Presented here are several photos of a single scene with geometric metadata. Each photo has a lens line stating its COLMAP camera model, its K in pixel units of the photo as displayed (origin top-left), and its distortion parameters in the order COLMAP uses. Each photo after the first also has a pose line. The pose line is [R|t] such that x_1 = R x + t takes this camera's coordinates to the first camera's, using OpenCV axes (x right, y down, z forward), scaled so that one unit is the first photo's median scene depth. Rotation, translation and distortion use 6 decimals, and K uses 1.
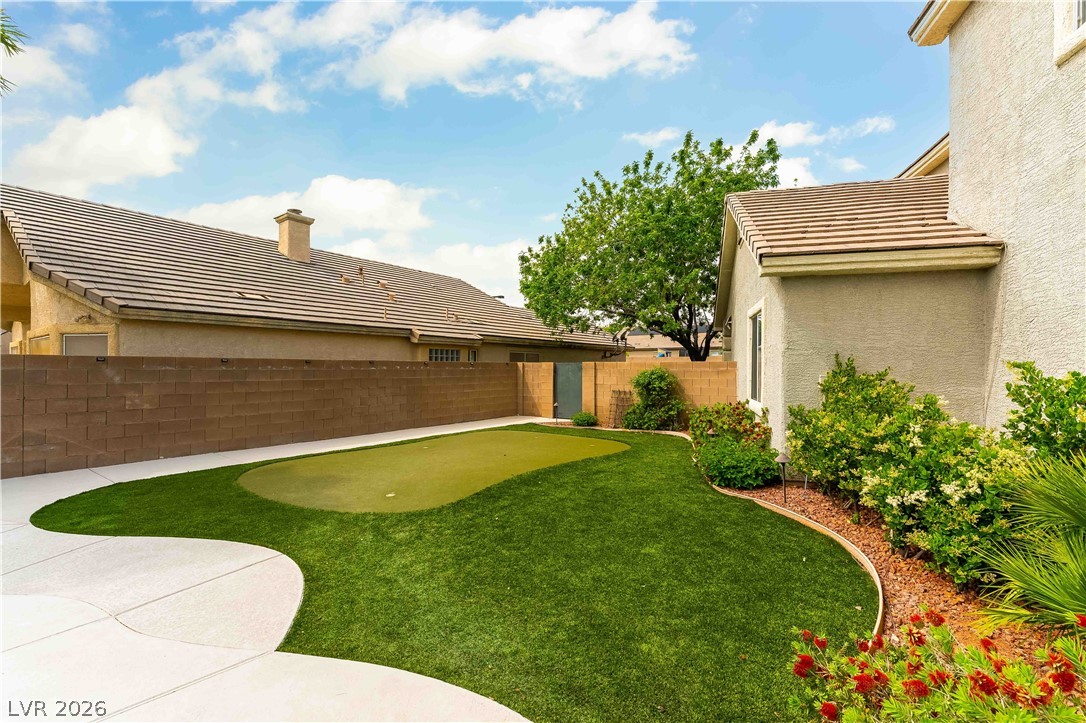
lens RADIAL K [[476.2, 0, 557.5], [0, 476.2, 361.0], [0, 0, 1]] dist [-0.000446, -0.000229]
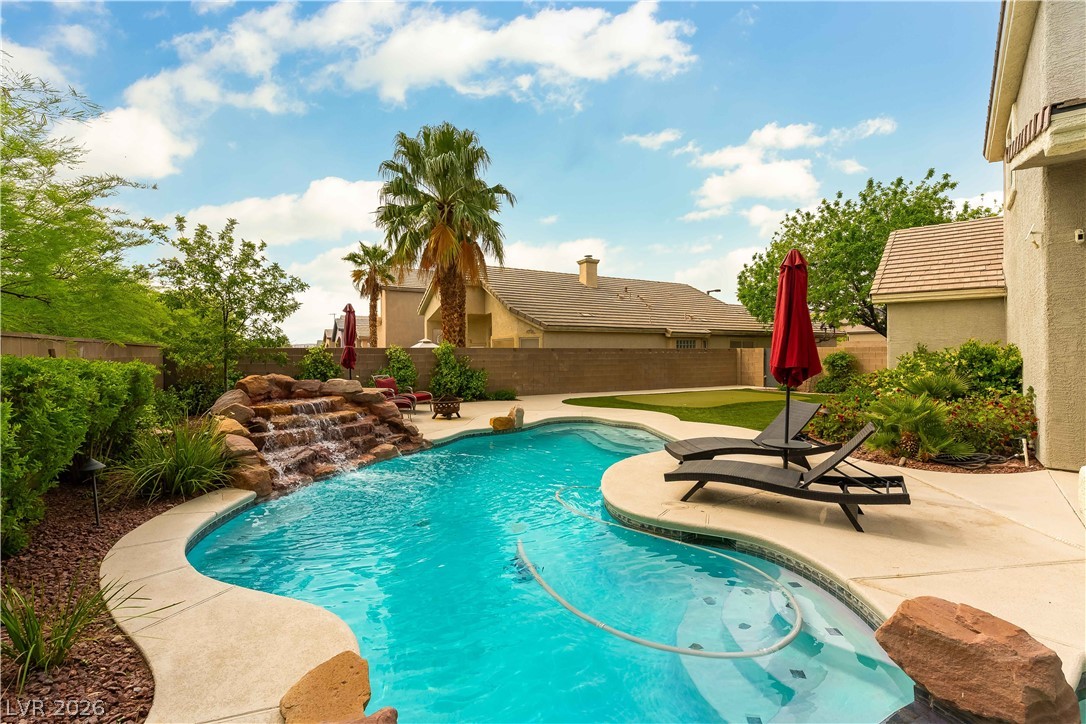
lens RADIAL K [[478.4, 0, 550.5], [0, 478.4, 355.7], [0, 0, 1]] dist [-0.000157, 0.000034]
pose [[0.902763, -0.004399, -0.430116, 0.033465], [0.012680, 0.999785, 0.016389, -0.006252], [0.429951, -0.020249, 0.902625, -0.622010]]
